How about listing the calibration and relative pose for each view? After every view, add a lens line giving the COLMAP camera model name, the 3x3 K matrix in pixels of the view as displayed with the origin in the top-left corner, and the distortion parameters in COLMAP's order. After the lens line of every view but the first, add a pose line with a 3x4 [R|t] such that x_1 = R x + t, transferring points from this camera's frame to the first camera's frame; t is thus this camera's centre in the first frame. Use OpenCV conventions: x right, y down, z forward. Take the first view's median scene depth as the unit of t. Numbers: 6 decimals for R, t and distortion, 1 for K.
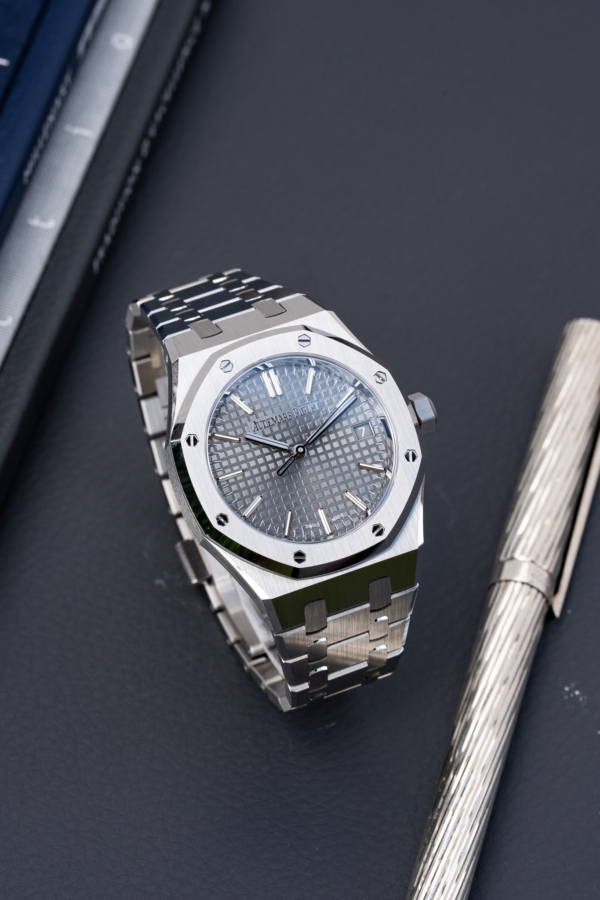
lens RADIAL K [[4982.9, 0, 306.3], [0, 4982.9, 450.5], [0, 0, 1]] dist [2.529630, 0.000000]
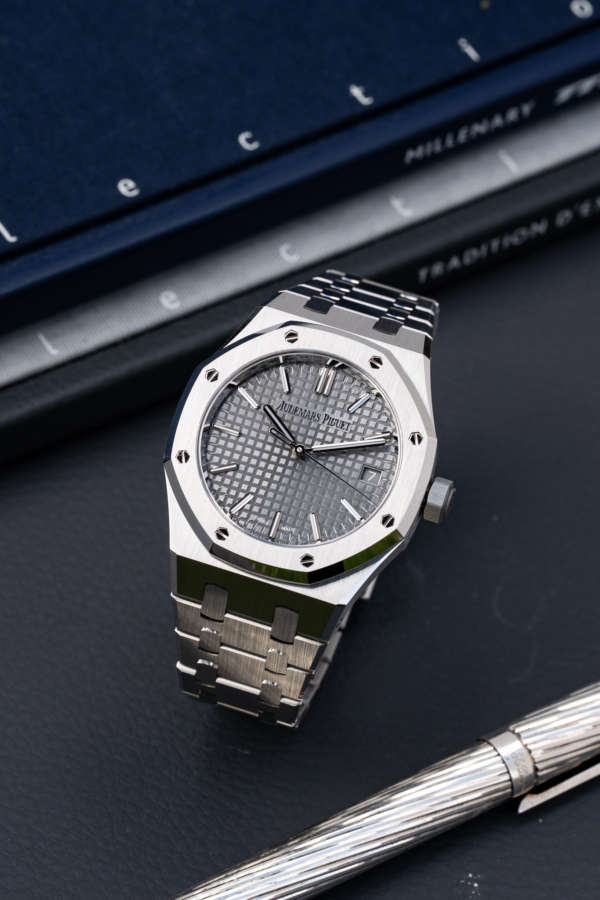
lens RADIAL K [[4982.9, 0, 267.3], [0, 4982.9, 446.7], [0, 0, 1]] dist [2.529630, 0.000000]
pose [[0.737419, 0.539896, -0.405864, 0.379812], [-0.572579, 0.818421, 0.048369, -0.043090], [0.358282, 0.196721, 0.912653, 0.125426]]
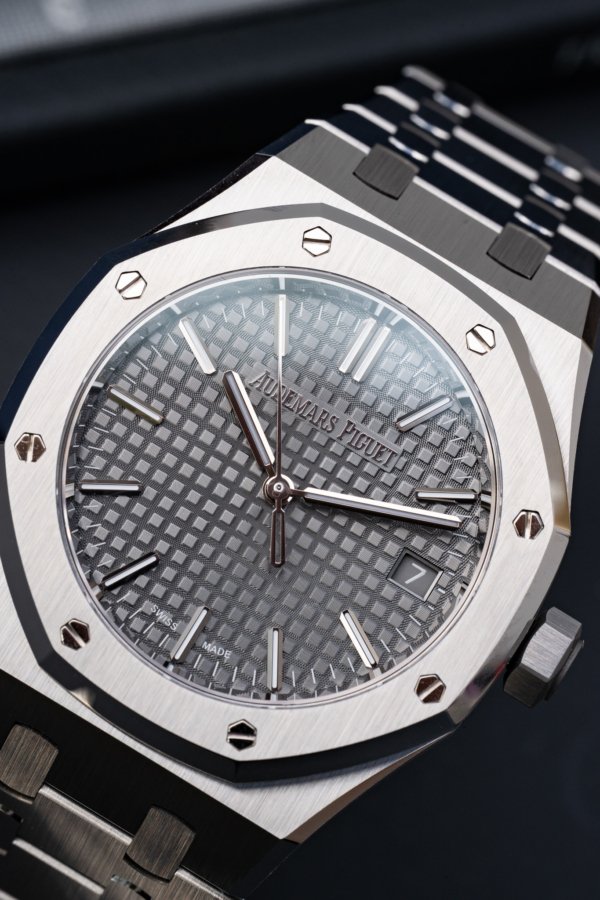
lens RADIAL K [[4982.9, 0, 295.6], [0, 4982.9, 451.3], [0, 0, 1]] dist [2.529630, 0.000000]
pose [[0.605793, 0.744364, -0.280958, 0.121998], [-0.747367, 0.653500, 0.119920, -0.056581], [0.272870, 0.137331, 0.952198, 0.572786]]
